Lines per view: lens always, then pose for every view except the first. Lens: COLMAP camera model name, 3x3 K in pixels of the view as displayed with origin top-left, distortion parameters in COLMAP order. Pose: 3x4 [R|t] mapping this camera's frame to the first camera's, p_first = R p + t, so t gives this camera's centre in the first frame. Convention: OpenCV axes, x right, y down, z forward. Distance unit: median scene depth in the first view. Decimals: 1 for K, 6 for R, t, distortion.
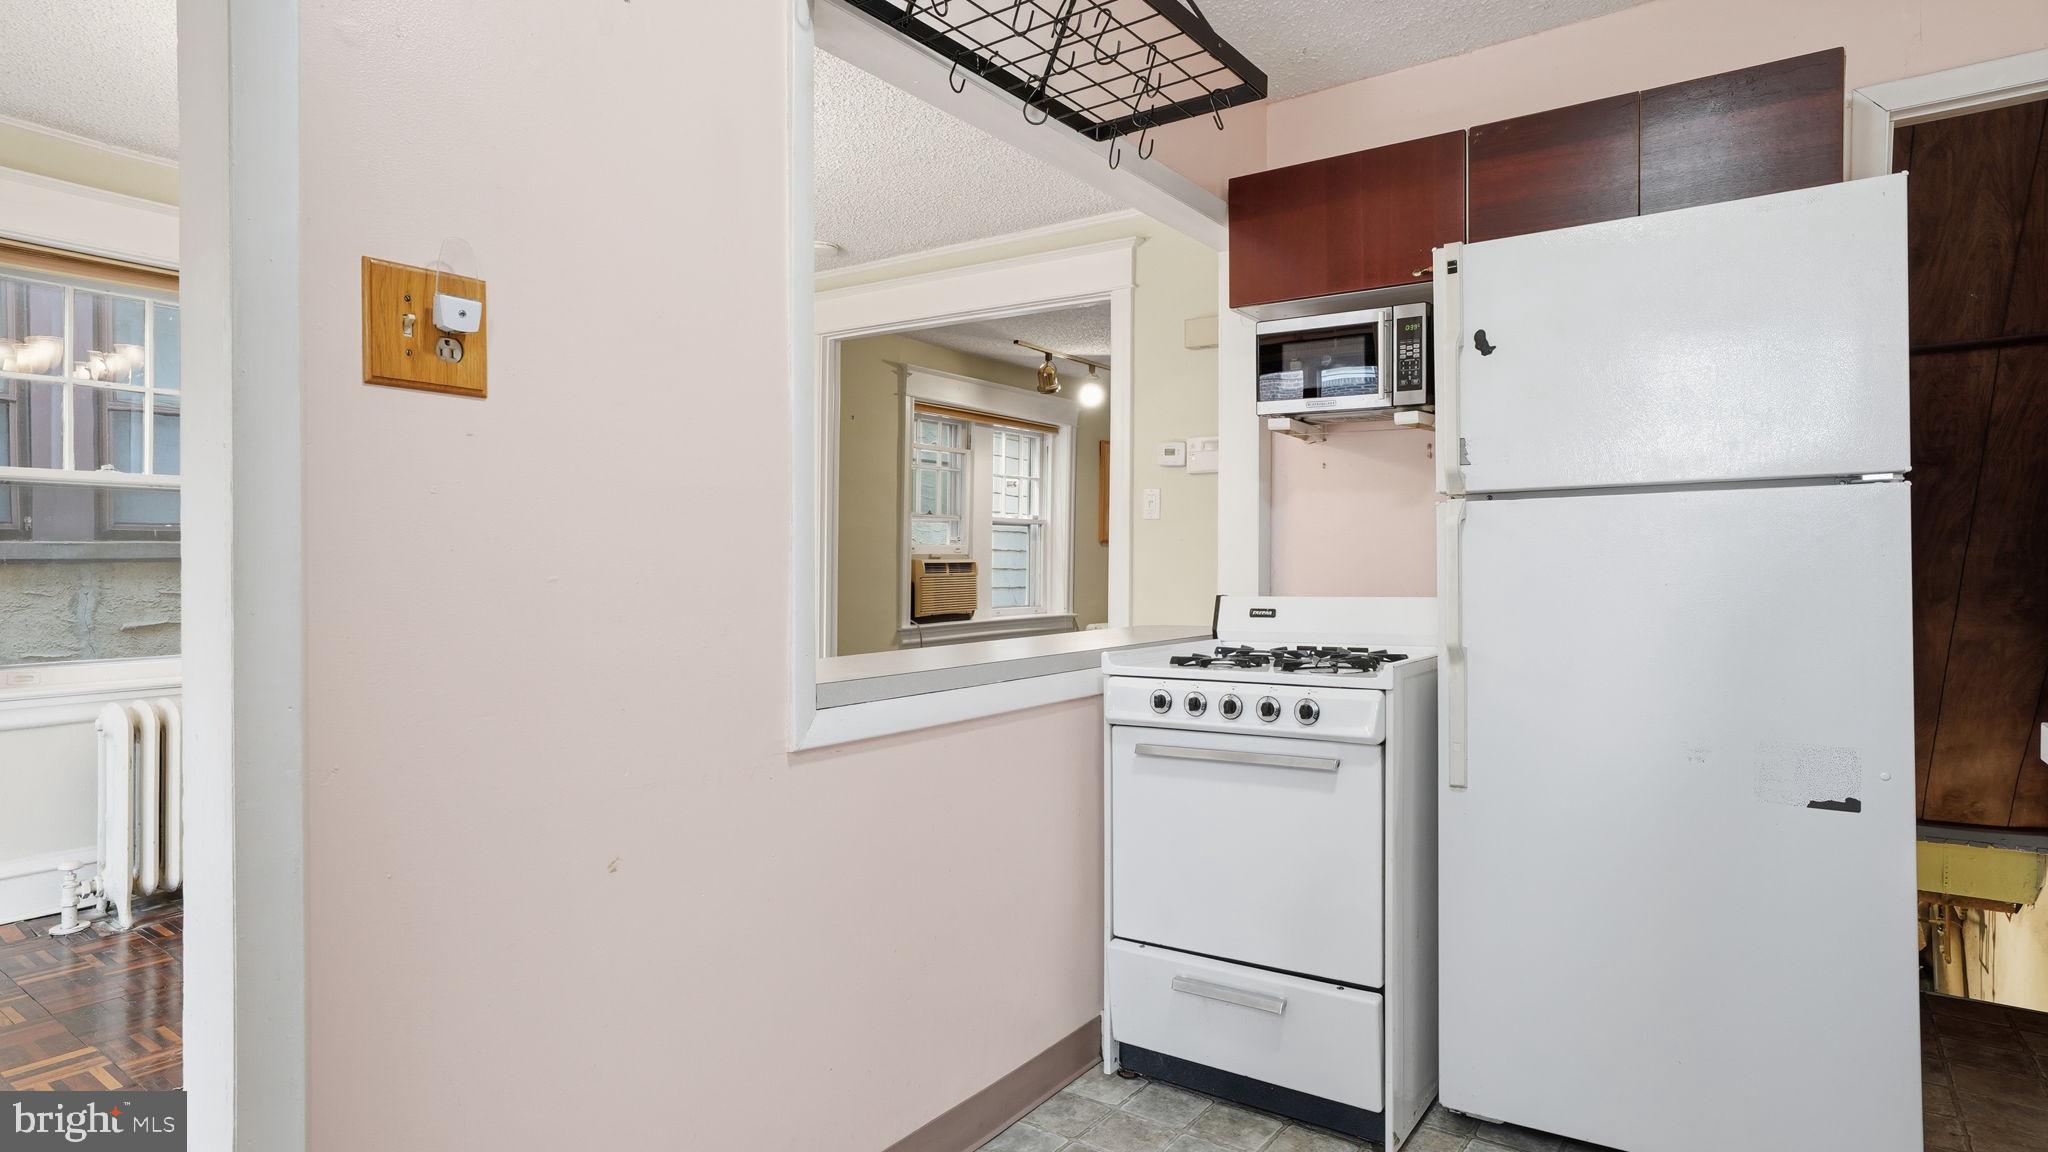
lens RADIAL K [[1087.3, 0, 1037.1], [0, 1087.3, 579.2], [0, 0, 1]] dist [-0.052215, 0.035081]
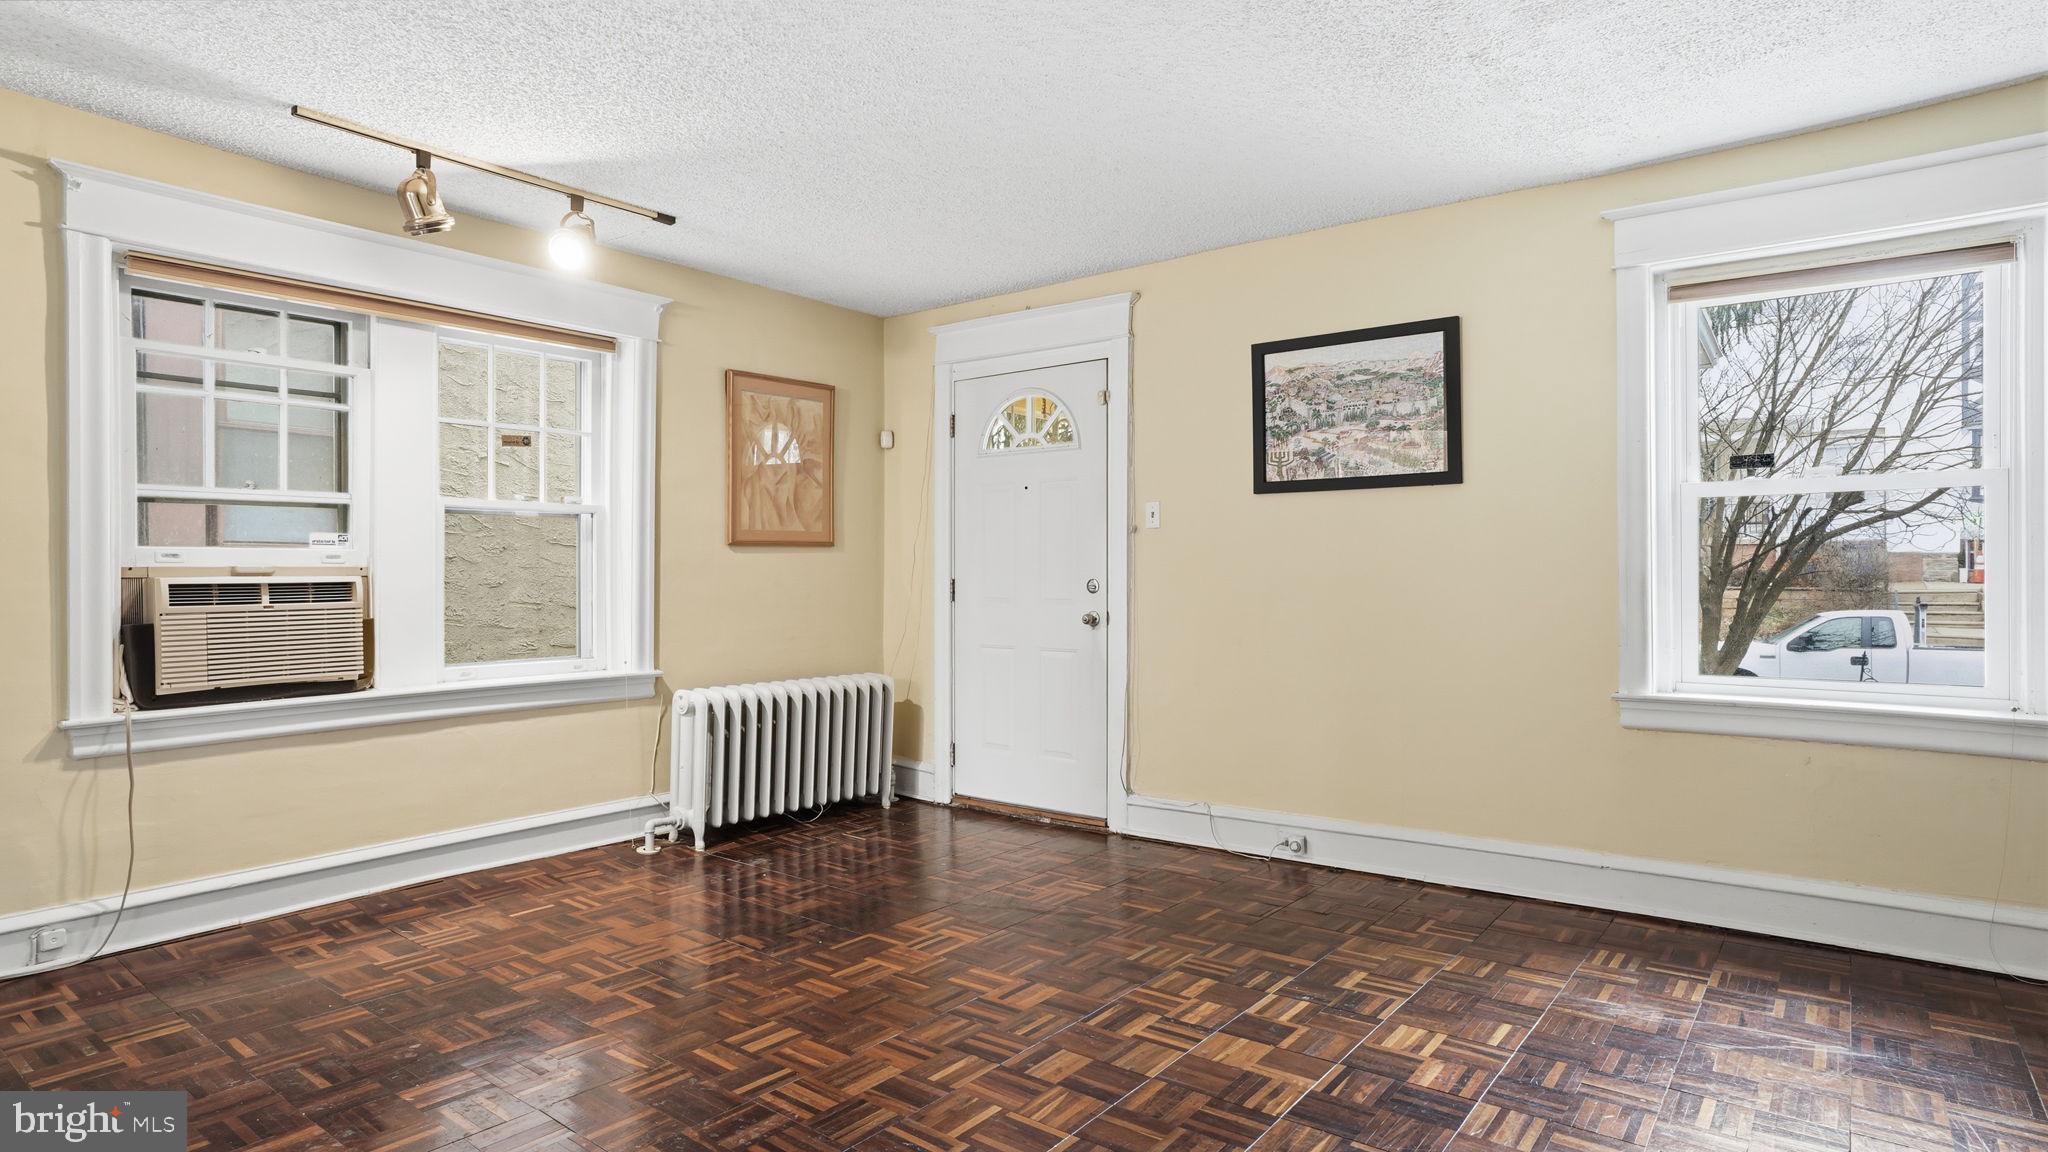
lens RADIAL K [[1087.3, 0, 1037.1], [0, 1087.3, 579.2], [0, 0, 1]] dist [-0.052215, 0.035081]
pose [[0.998844, -0.007262, -0.047515, 0.648525], [0.006551, 0.999865, -0.015101, -0.015194], [0.047619, 0.014772, 0.998756, 1.126901]]
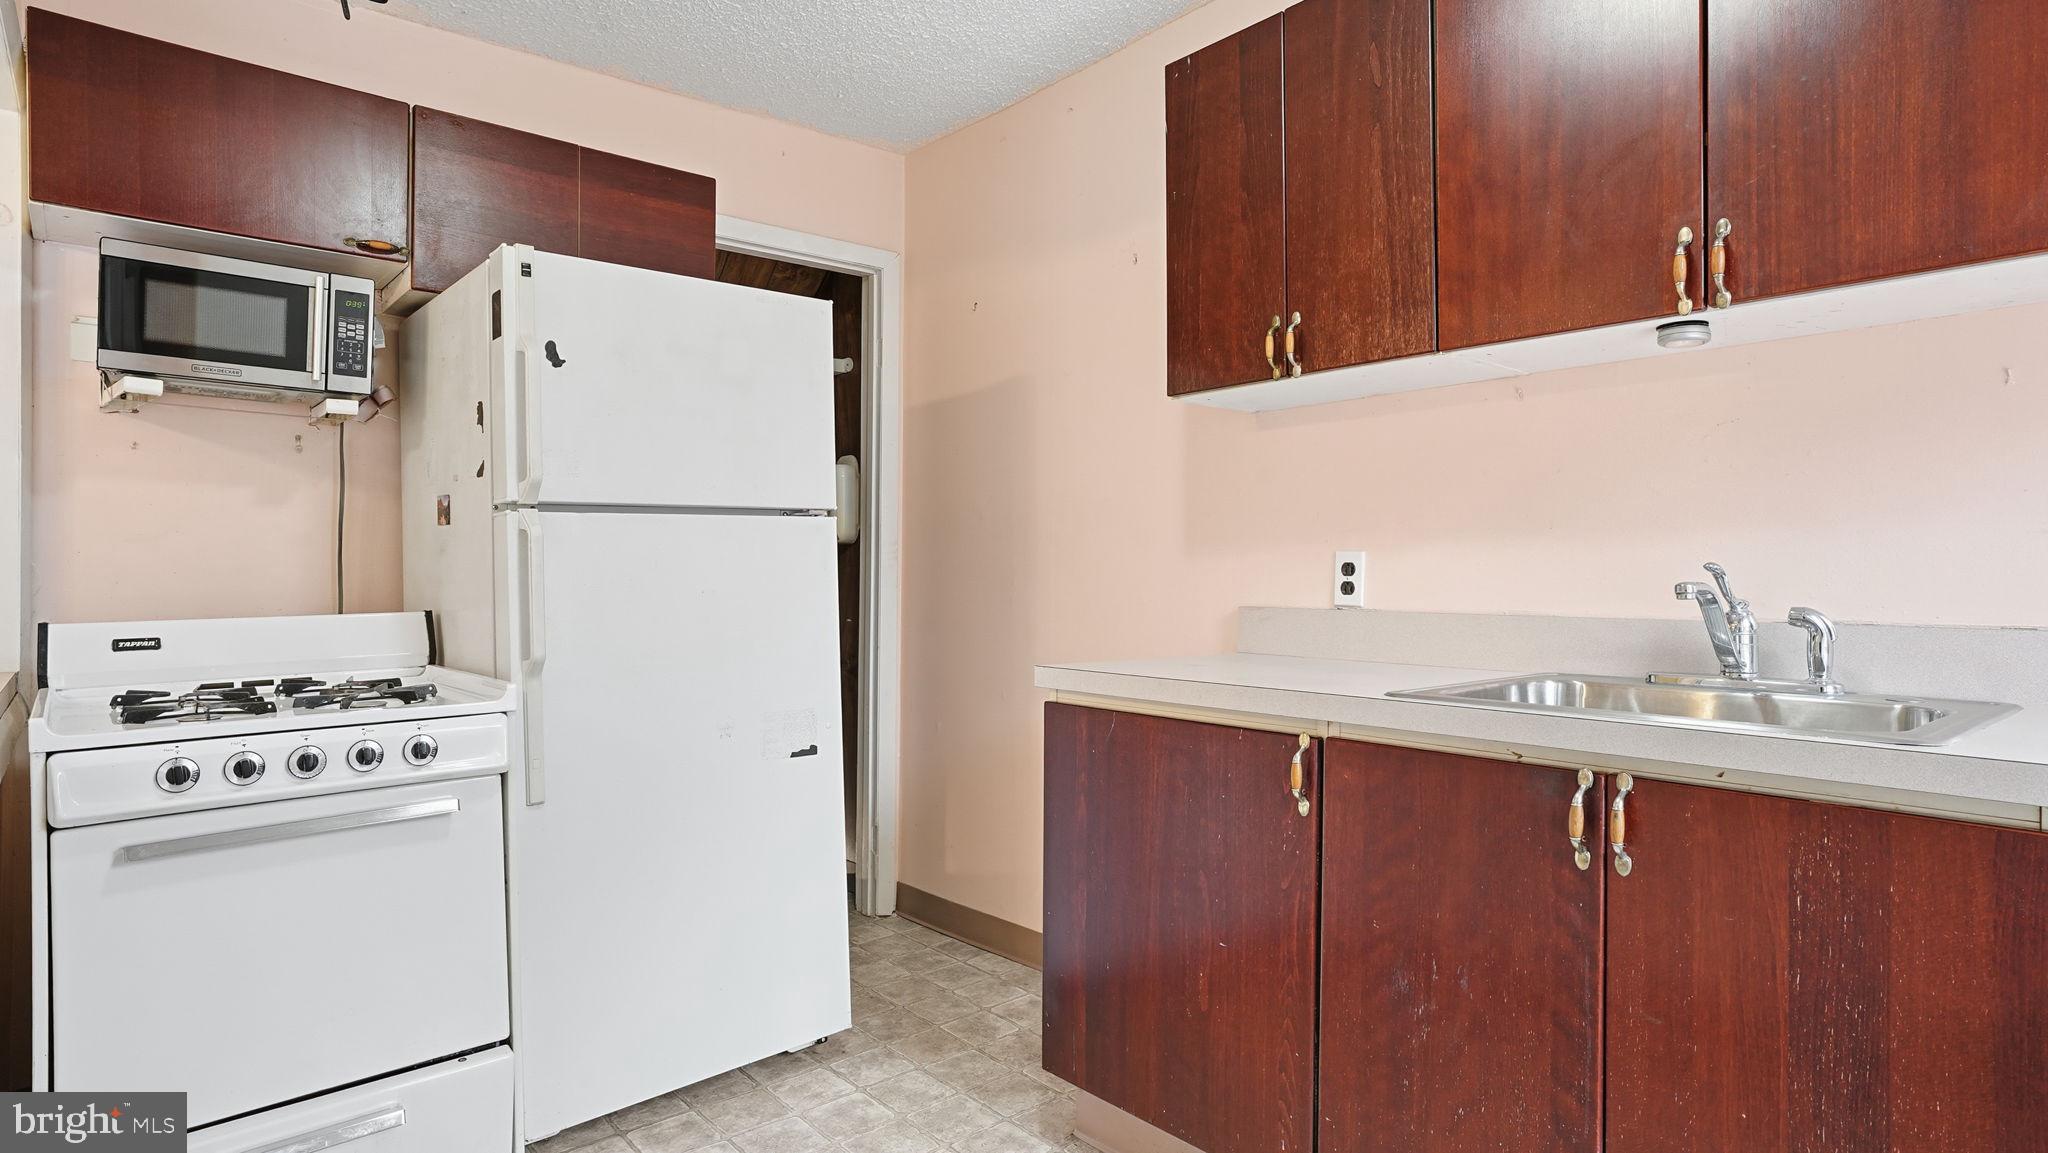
lens RADIAL K [[1091.2, 0, 1023.8], [0, 1091.2, 566.7], [0, 0, 1]] dist [-0.052622, 0.039736]
pose [[0.243271, 0.005894, 0.969940, -0.287691], [0.016521, 0.999811, -0.010219, -0.002918], [-0.969818, 0.018511, 0.243128, 0.212956]]
